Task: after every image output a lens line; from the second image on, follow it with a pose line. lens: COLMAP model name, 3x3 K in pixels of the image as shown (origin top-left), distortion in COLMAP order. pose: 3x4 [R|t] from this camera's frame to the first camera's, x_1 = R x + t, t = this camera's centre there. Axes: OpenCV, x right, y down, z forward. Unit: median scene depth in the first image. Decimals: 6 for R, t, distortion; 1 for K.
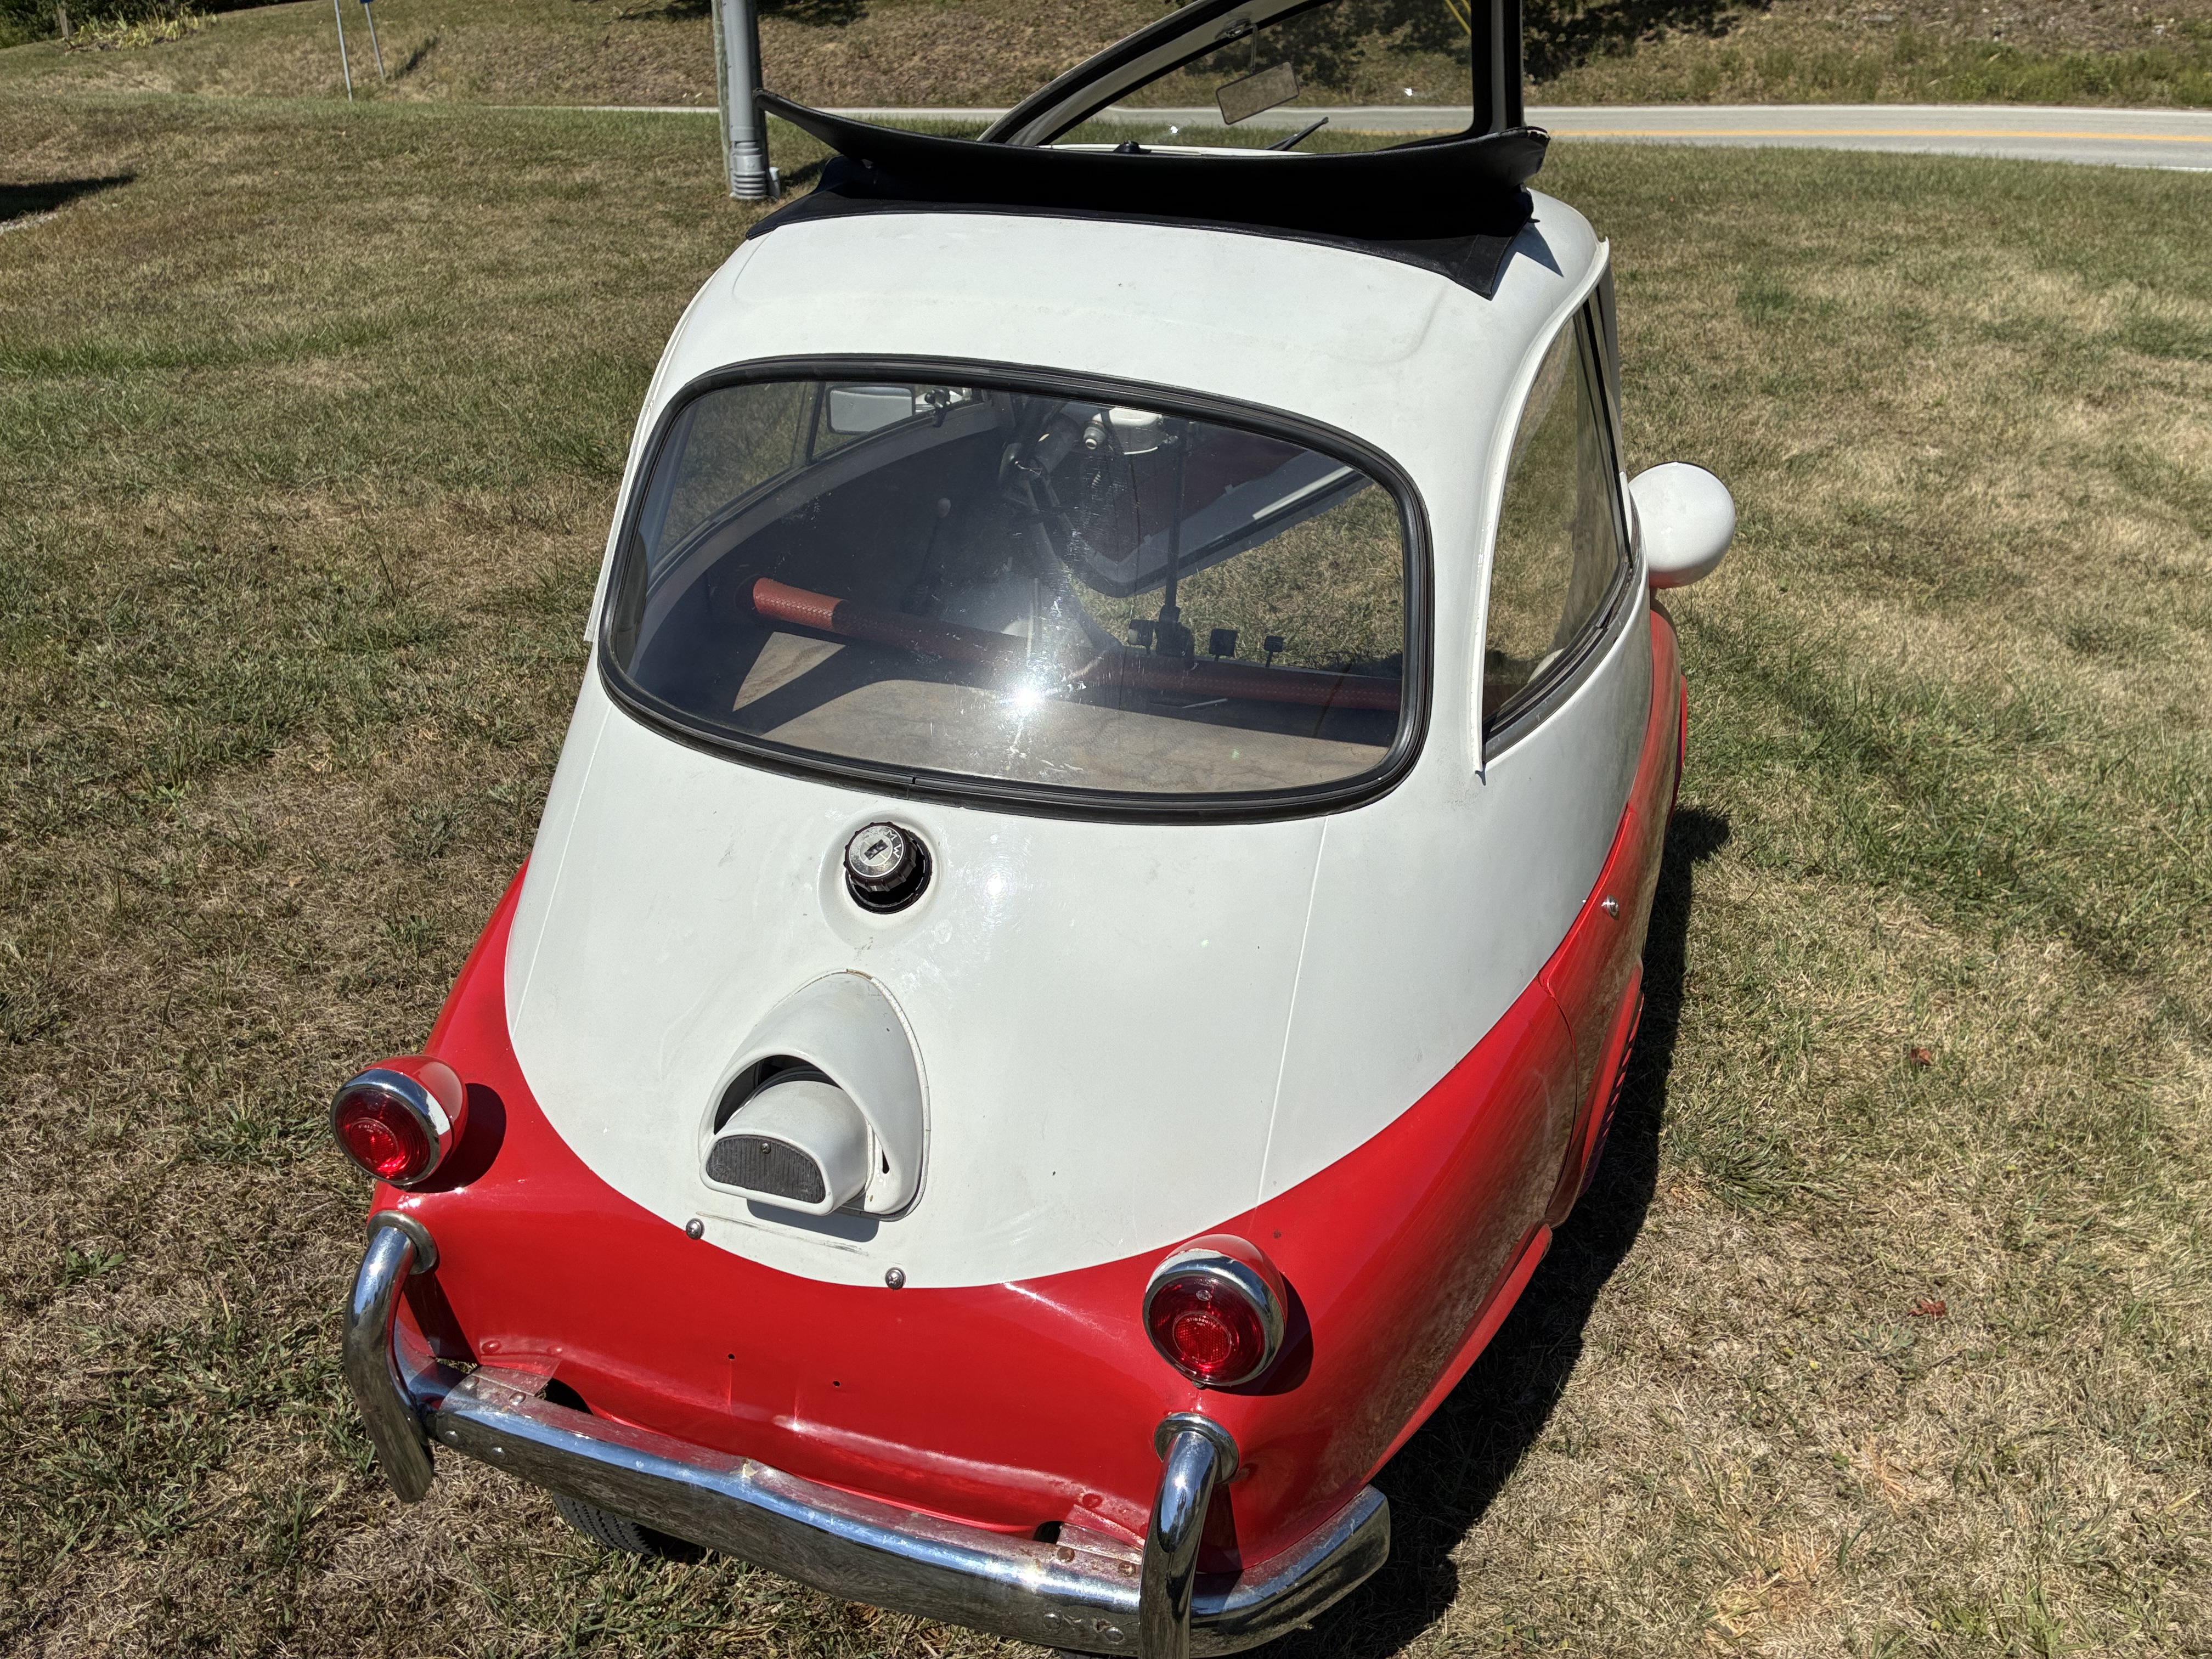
lens RADIAL K [[1691.8, 0, 1102.4], [0, 1691.8, 771.2], [0, 0, 1]] dist [0.108753, -0.155715]
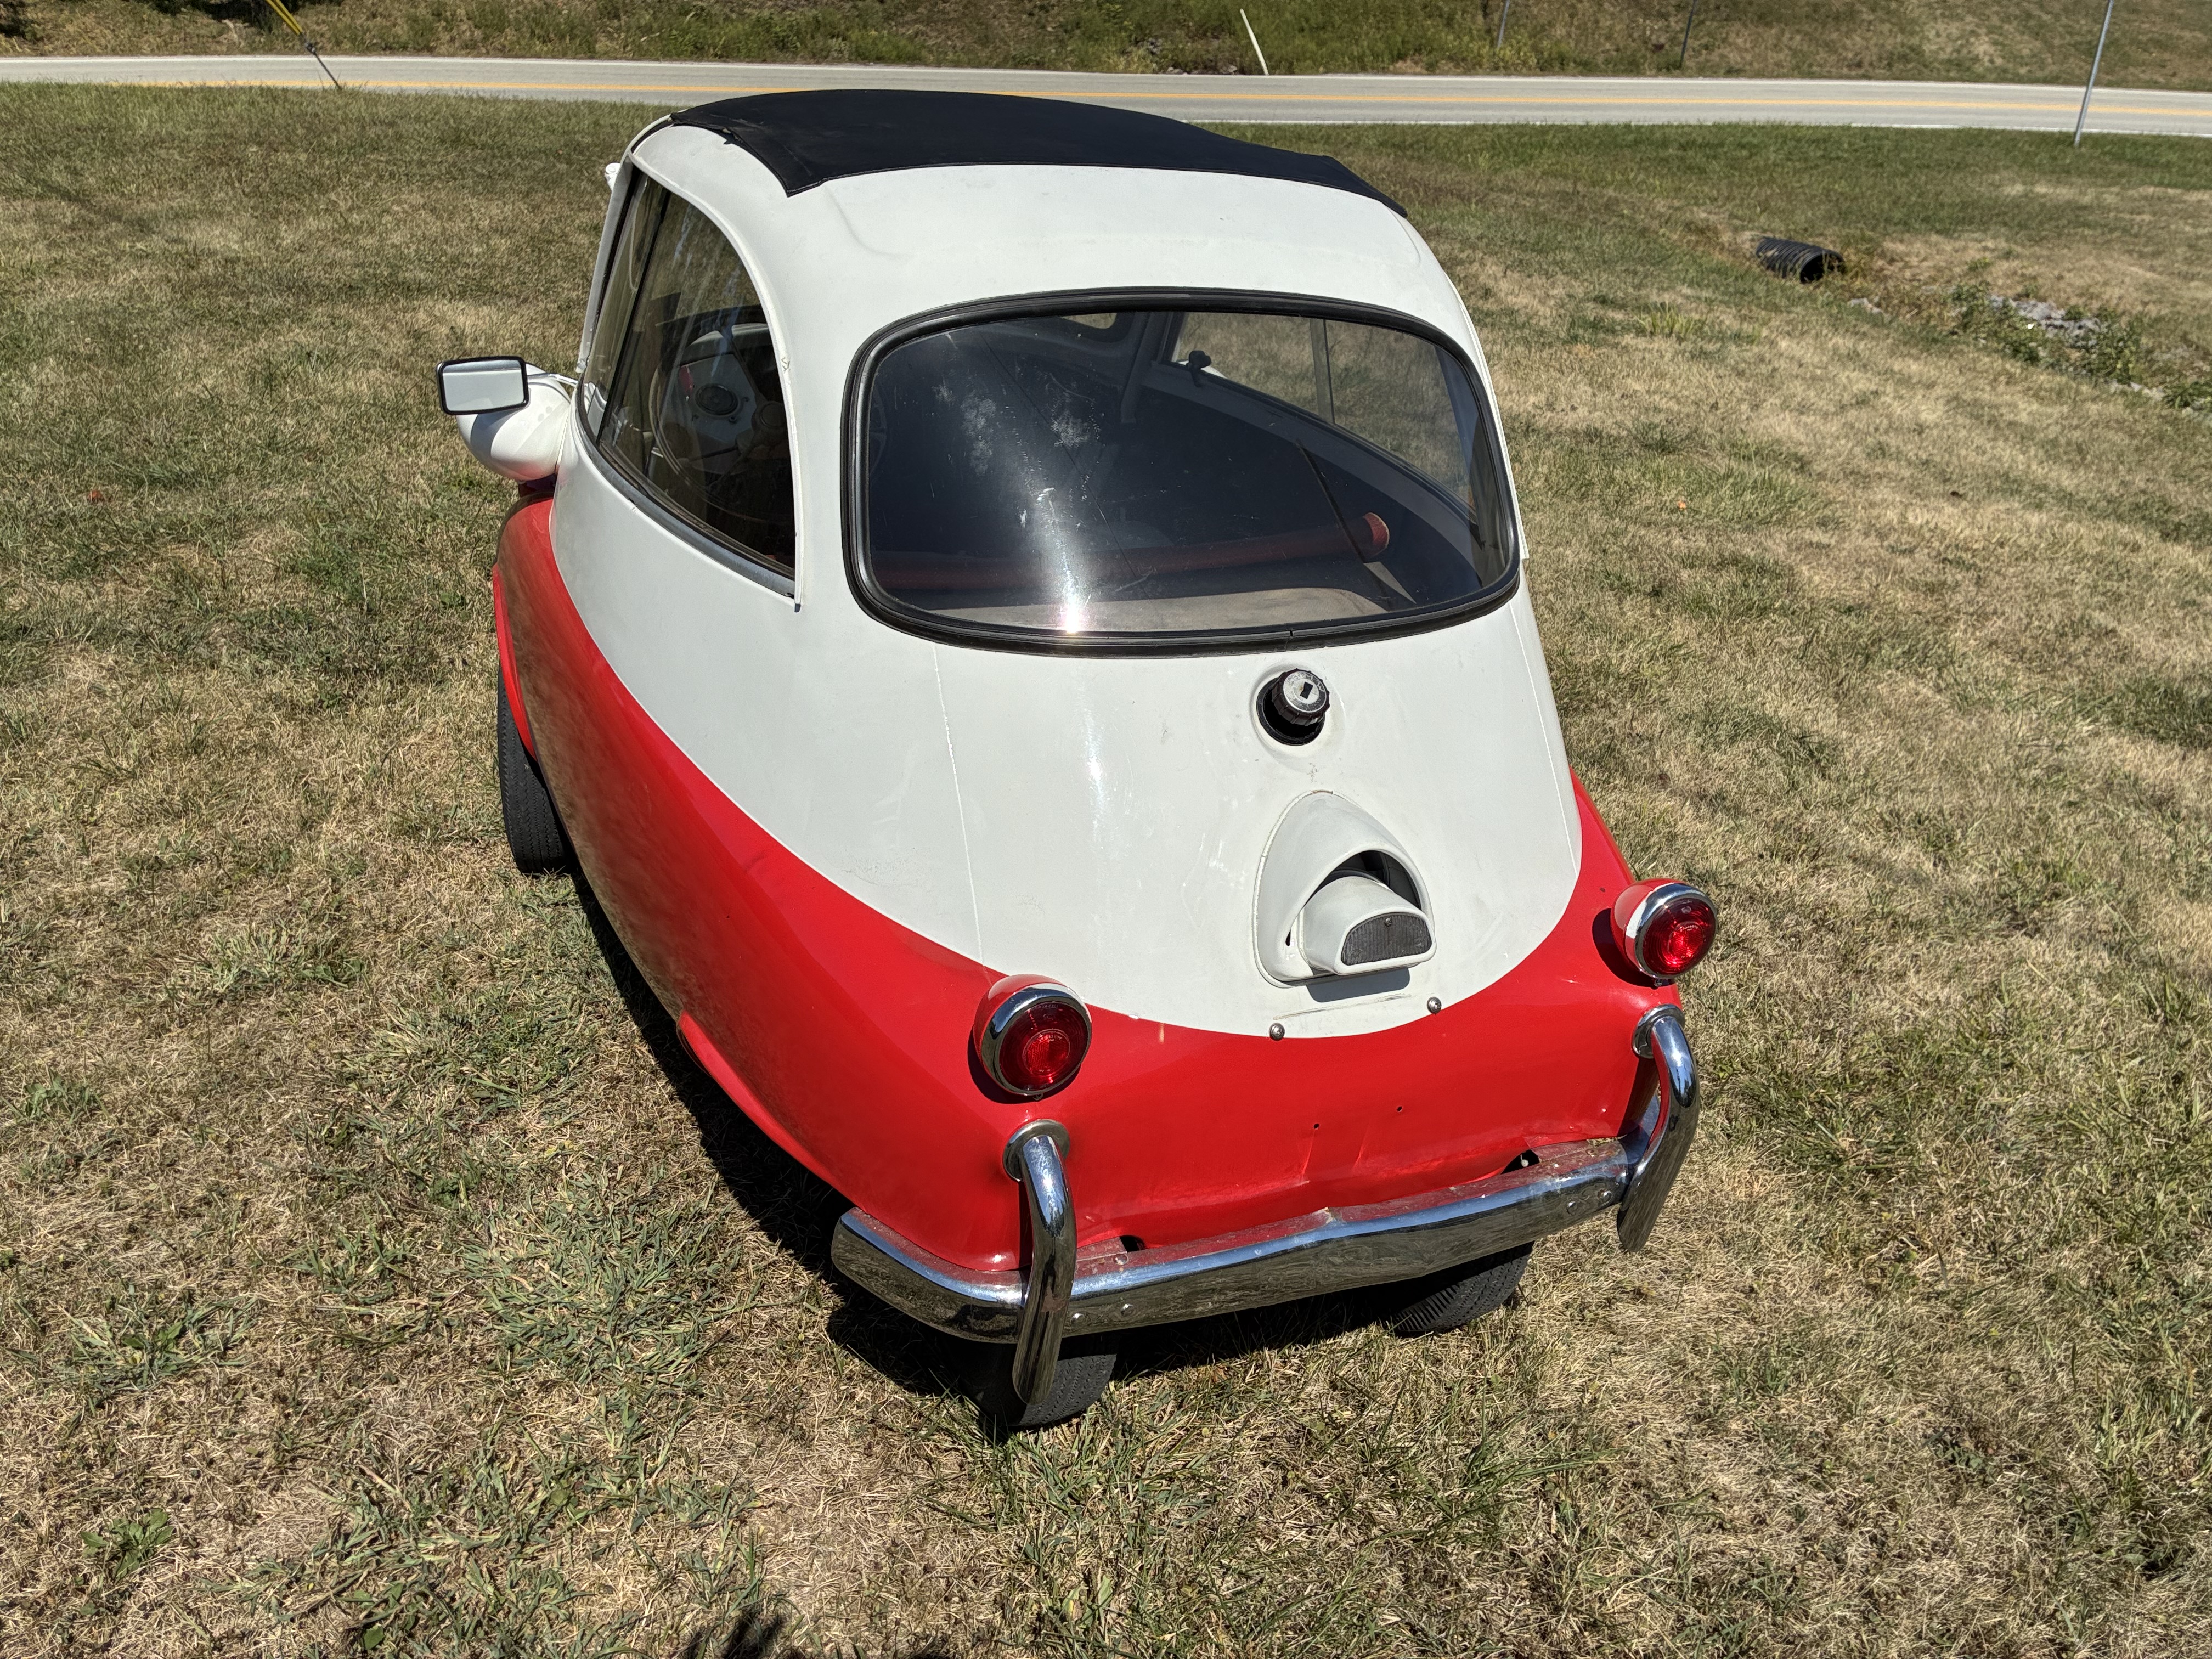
lens RADIAL K [[1687.7, 0, 1113.7], [0, 1687.7, 787.1], [0, 0, 1]] dist [0.123610, -0.168194]
pose [[0.761741, -0.242492, 0.600789, -0.242612], [0.223416, 0.968751, 0.107739, -0.011927], [-0.608141, 0.052156, 0.792114, 0.031959]]
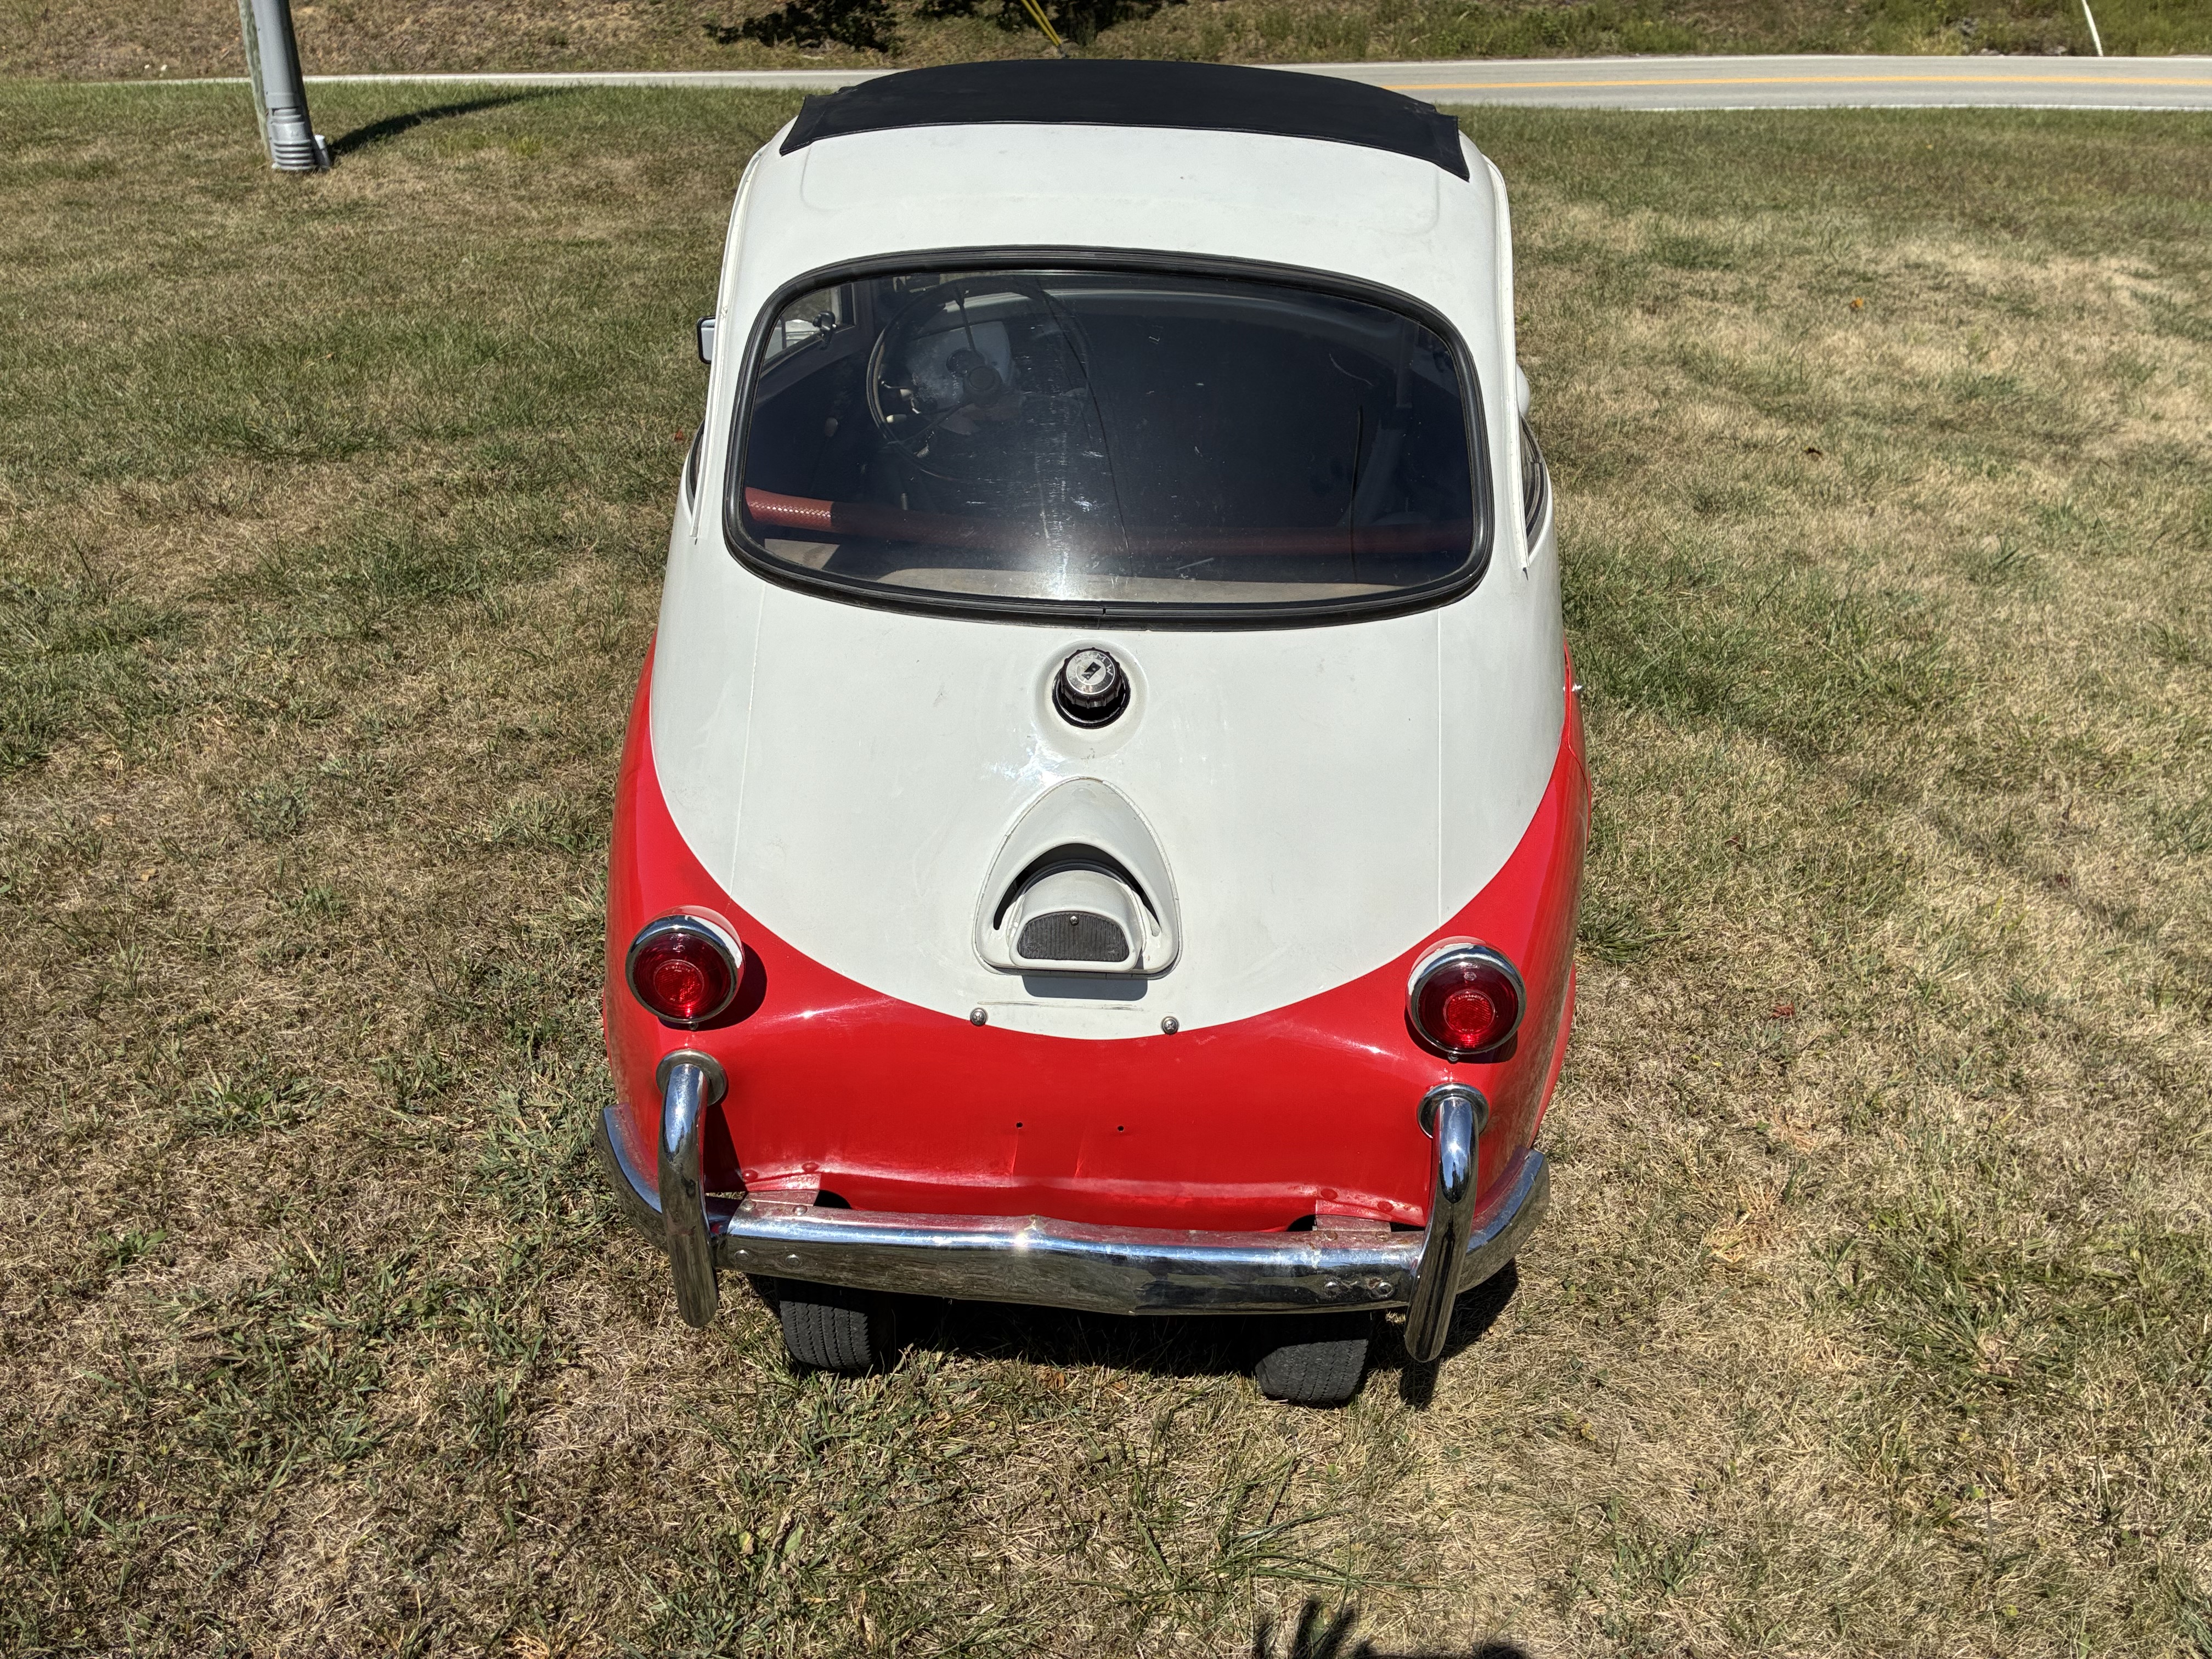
lens RADIAL K [[1691.8, 0, 1102.4], [0, 1691.8, 771.2], [0, 0, 1]] dist [0.108753, -0.155715]
pose [[0.964128, -0.112901, 0.240230, -0.100924], [0.108778, 0.993601, 0.030396, 0.019699], [-0.242124, -0.003174, 0.970240, -0.027337]]
